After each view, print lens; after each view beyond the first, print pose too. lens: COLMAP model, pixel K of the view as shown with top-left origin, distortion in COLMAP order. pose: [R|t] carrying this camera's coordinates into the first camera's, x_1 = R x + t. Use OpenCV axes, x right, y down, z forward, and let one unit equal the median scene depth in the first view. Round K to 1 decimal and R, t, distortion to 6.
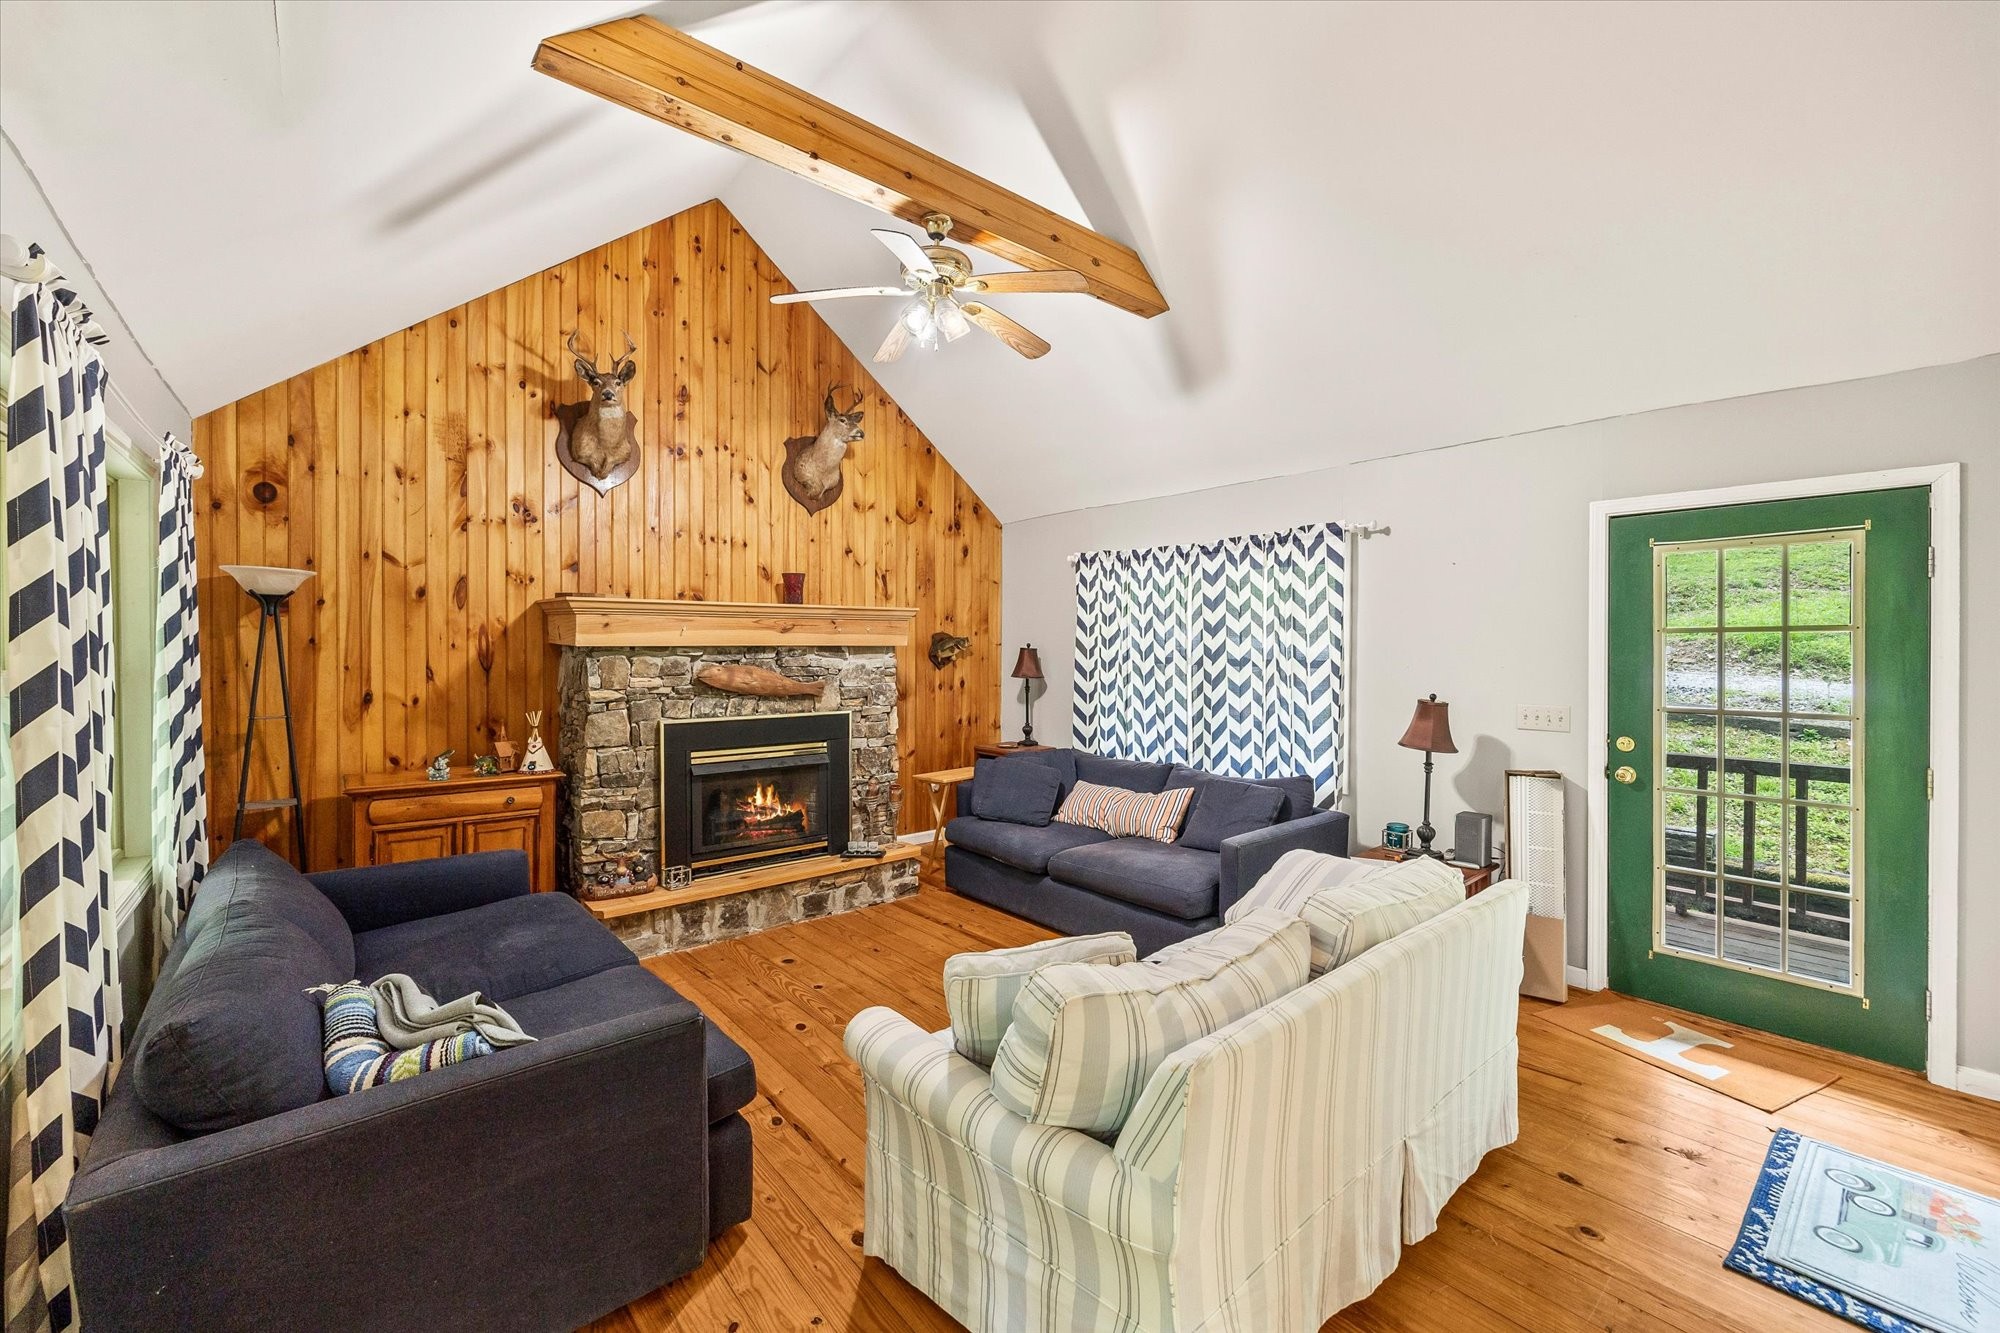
lens RADIAL K [[803.4, 0, 999.3], [0, 803.4, 658.4], [0, 0, 1]] dist [0.001893, -0.000319]
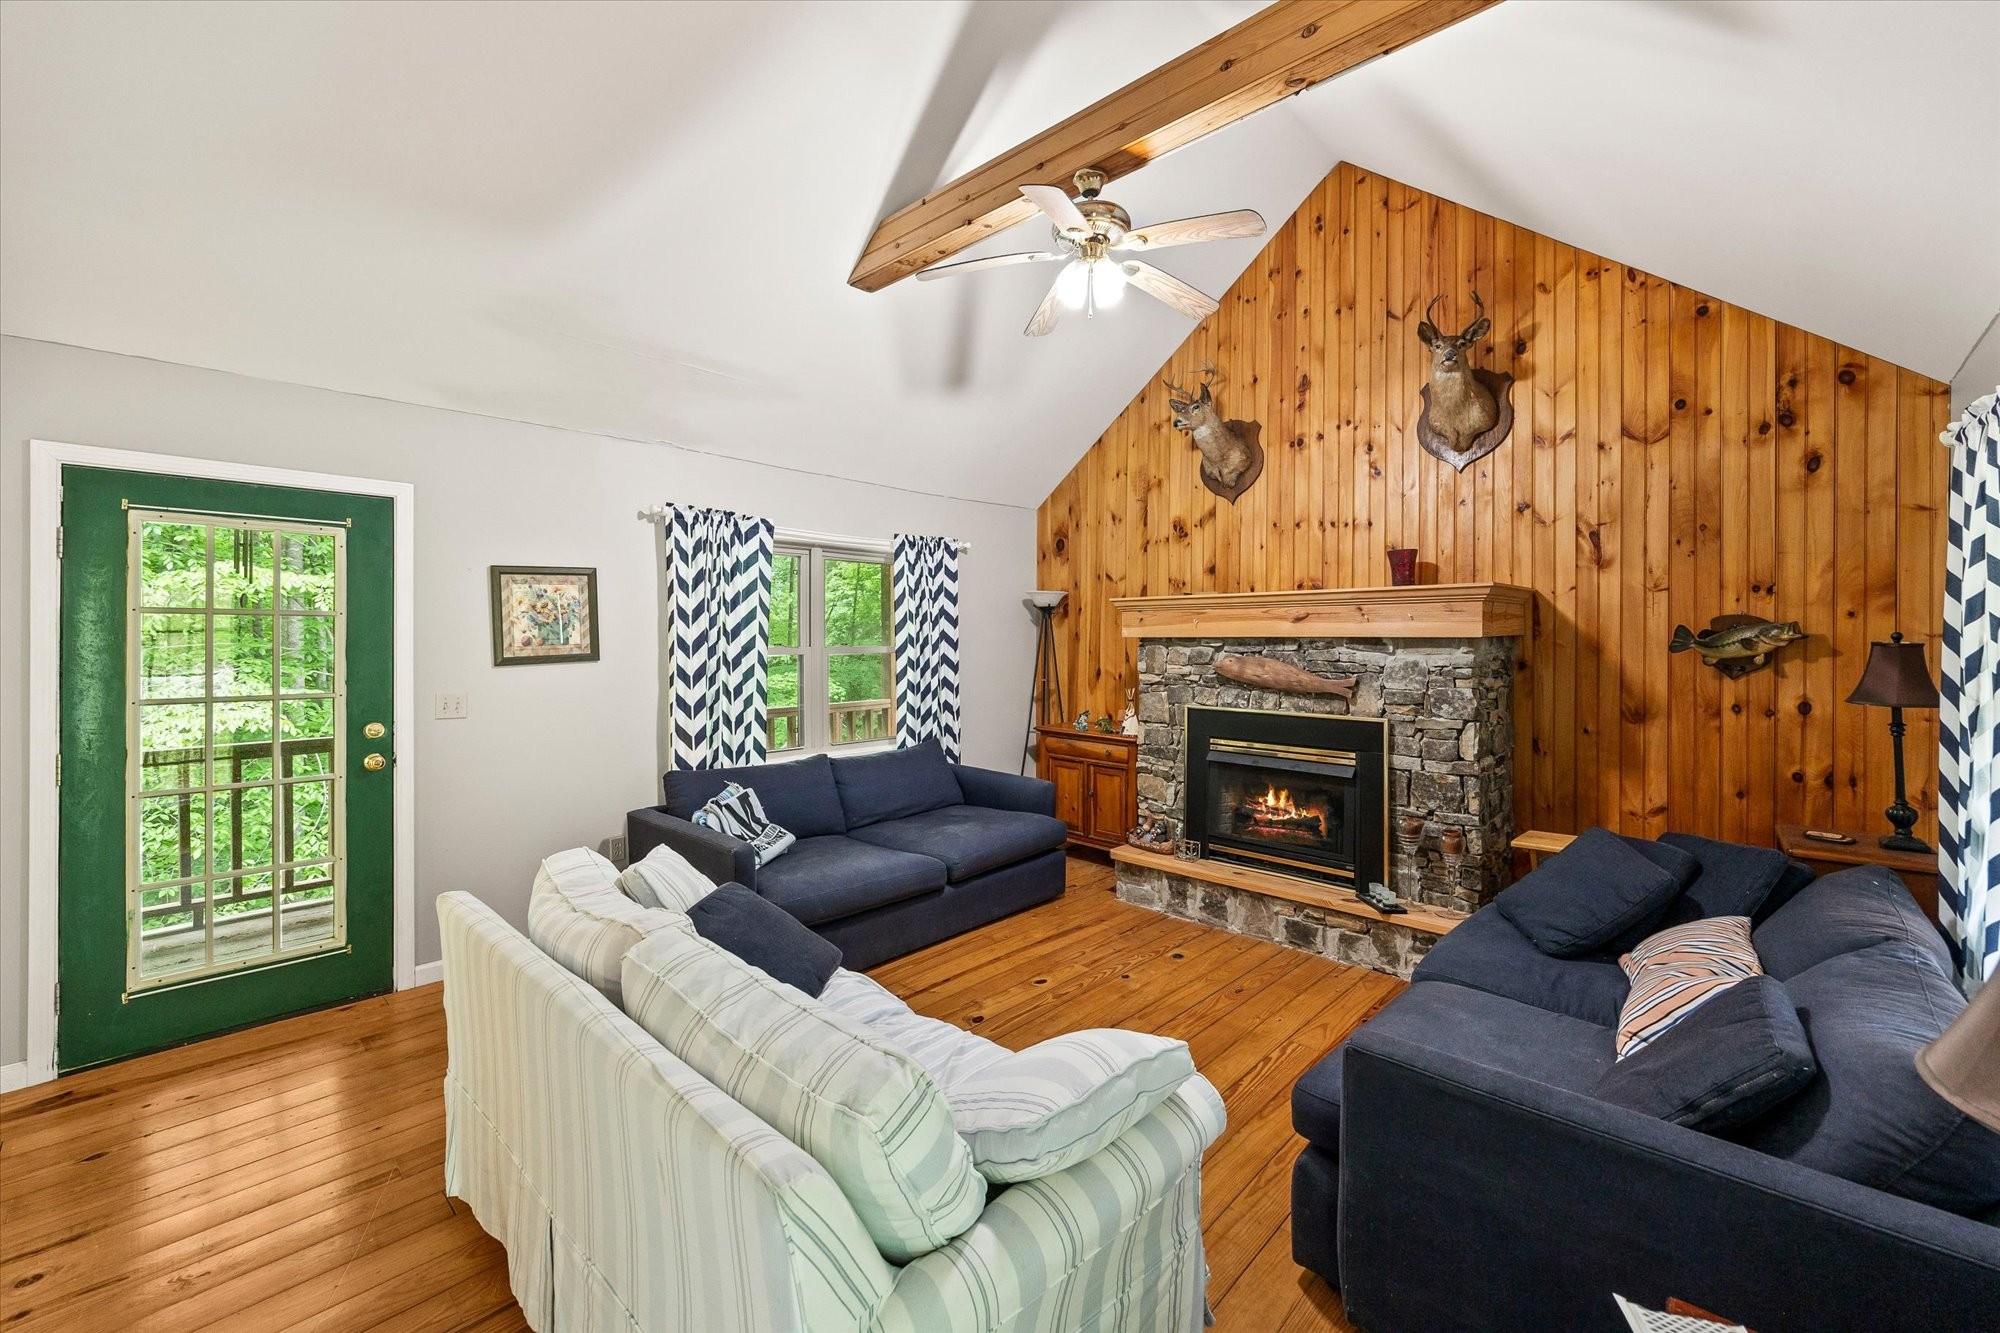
lens RADIAL K [[803.4, 0, 1019.5], [0, 803.4, 639.6], [0, 0, 1]] dist [0.001893, -0.000319]
pose [[0.135613, 0.000927, -0.990762, 0.581578], [-0.018316, 0.999831, -0.001572, -0.005553], [0.990593, 0.018360, 0.135607, 0.563292]]
